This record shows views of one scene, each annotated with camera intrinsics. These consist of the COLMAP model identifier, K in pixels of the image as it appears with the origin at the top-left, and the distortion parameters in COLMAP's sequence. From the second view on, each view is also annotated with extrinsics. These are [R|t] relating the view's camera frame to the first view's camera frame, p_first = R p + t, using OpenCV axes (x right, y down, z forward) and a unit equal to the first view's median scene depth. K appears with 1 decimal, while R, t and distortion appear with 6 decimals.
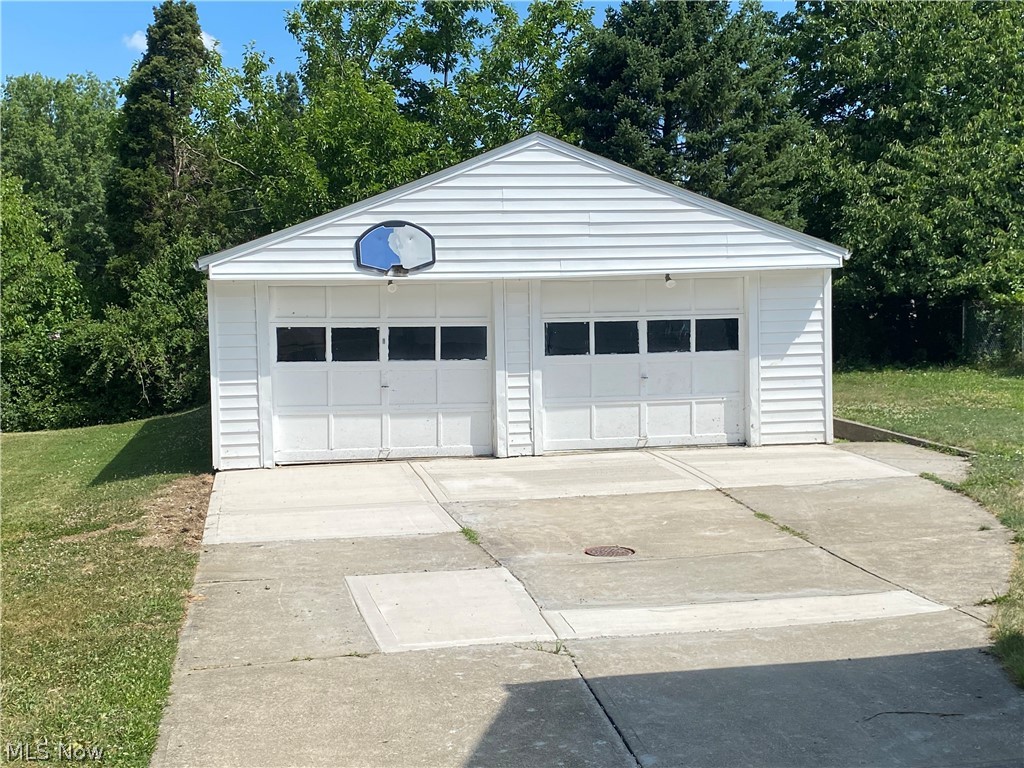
lens RADIAL K [[1258.8, 0, 516.1], [0, 1258.8, 387.5], [0, 0, 1]] dist [0.053368, 0.000000]
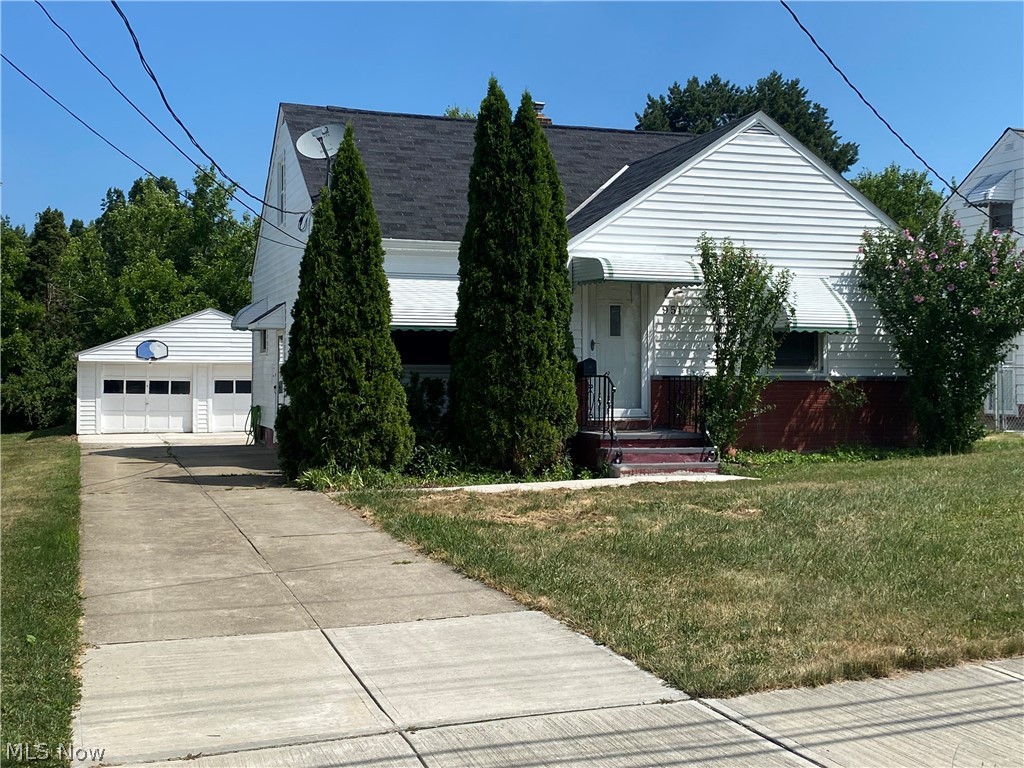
lens RADIAL K [[1258.8, 0, 508.9], [0, 1258.8, 373.9], [0, 0, 1]] dist [0.053368, 0.000000]
pose [[0.991955, 0.016921, 0.125459, 0.294609], [-0.006722, 0.996669, -0.081271, 0.139274], [-0.126416, 0.079774, 0.988764, -1.599868]]
